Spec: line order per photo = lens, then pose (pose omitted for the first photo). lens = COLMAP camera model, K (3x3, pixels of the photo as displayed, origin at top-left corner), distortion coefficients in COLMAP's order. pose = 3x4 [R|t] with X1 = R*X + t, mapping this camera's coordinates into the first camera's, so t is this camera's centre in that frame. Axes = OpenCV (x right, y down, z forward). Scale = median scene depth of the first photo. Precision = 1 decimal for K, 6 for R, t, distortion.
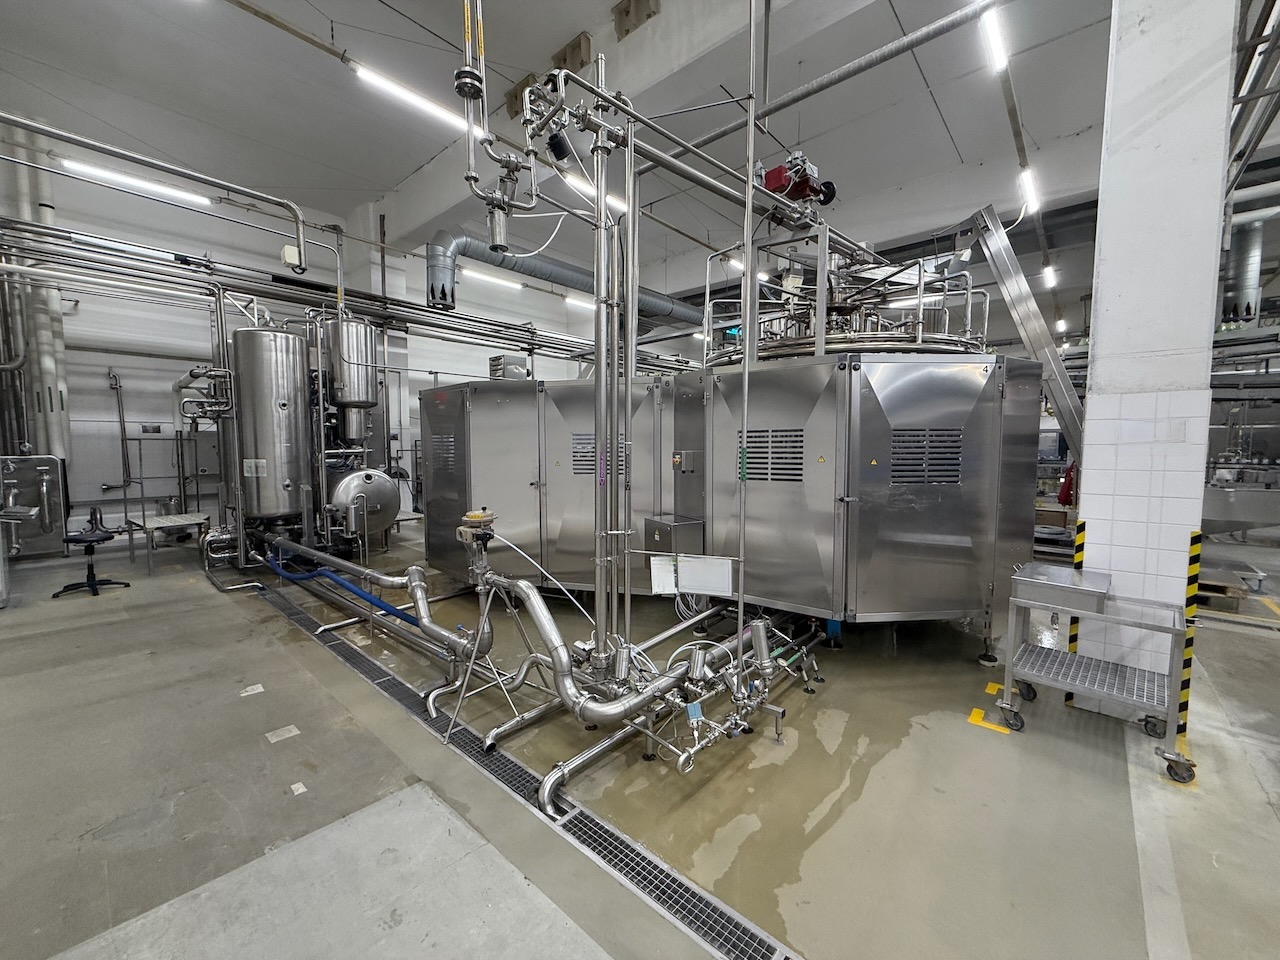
lens RADIAL K [[525.8, 0, 645.0], [0, 525.8, 482.2], [0, 0, 1]] dist [-0.000719, -0.000155]
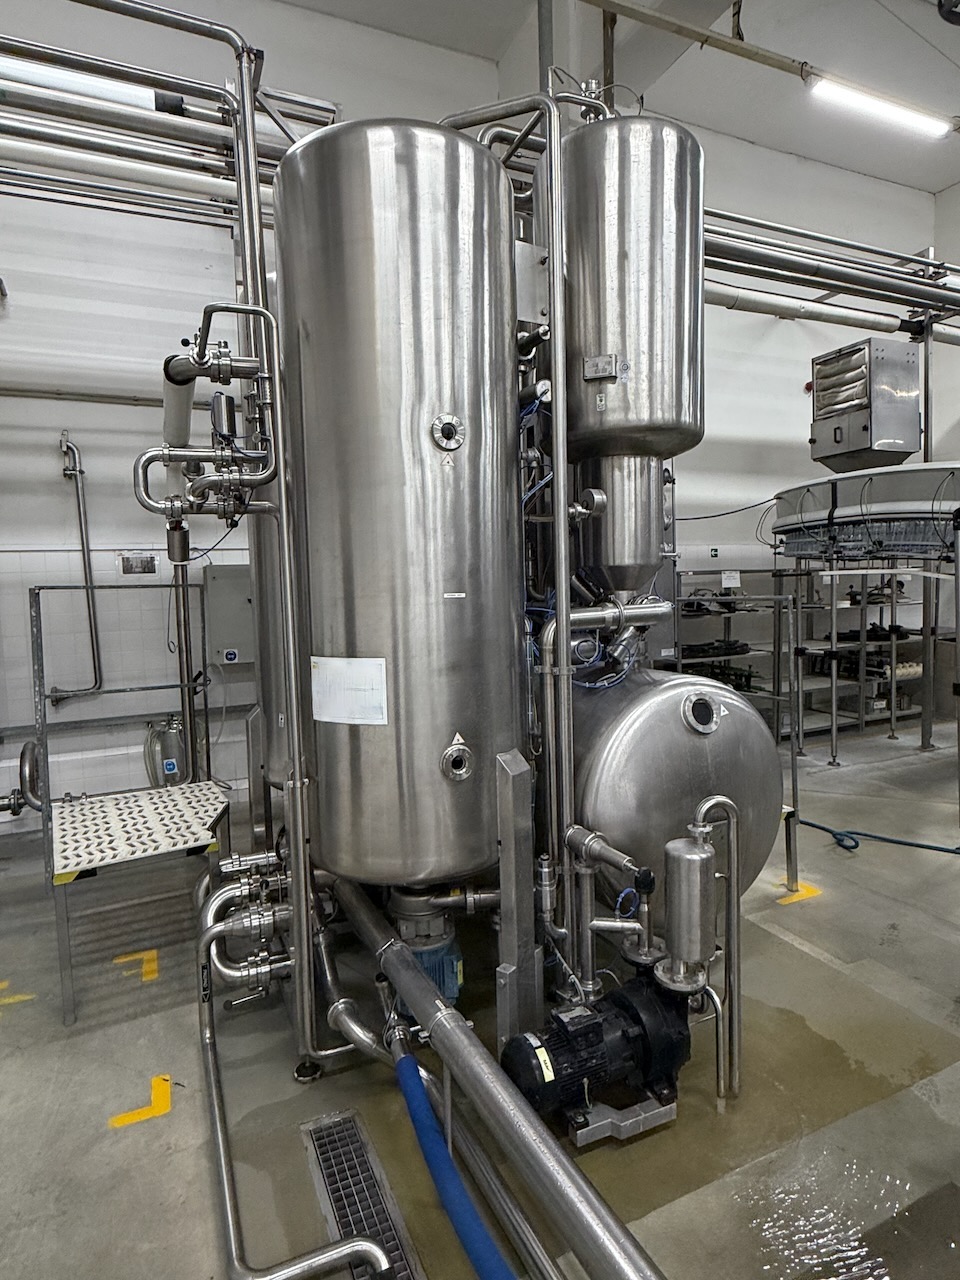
lens RADIAL K [[735.3, 0, 480.0], [0, 735.3, 640.0], [0, 0, 1]] dist [-0.000666, -0.000089]
pose [[0.914709, 0.002194, -0.404107, -0.155239], [0.001450, 0.999961, 0.008711, -0.015546], [0.404110, -0.008554, 0.914670, 0.201572]]
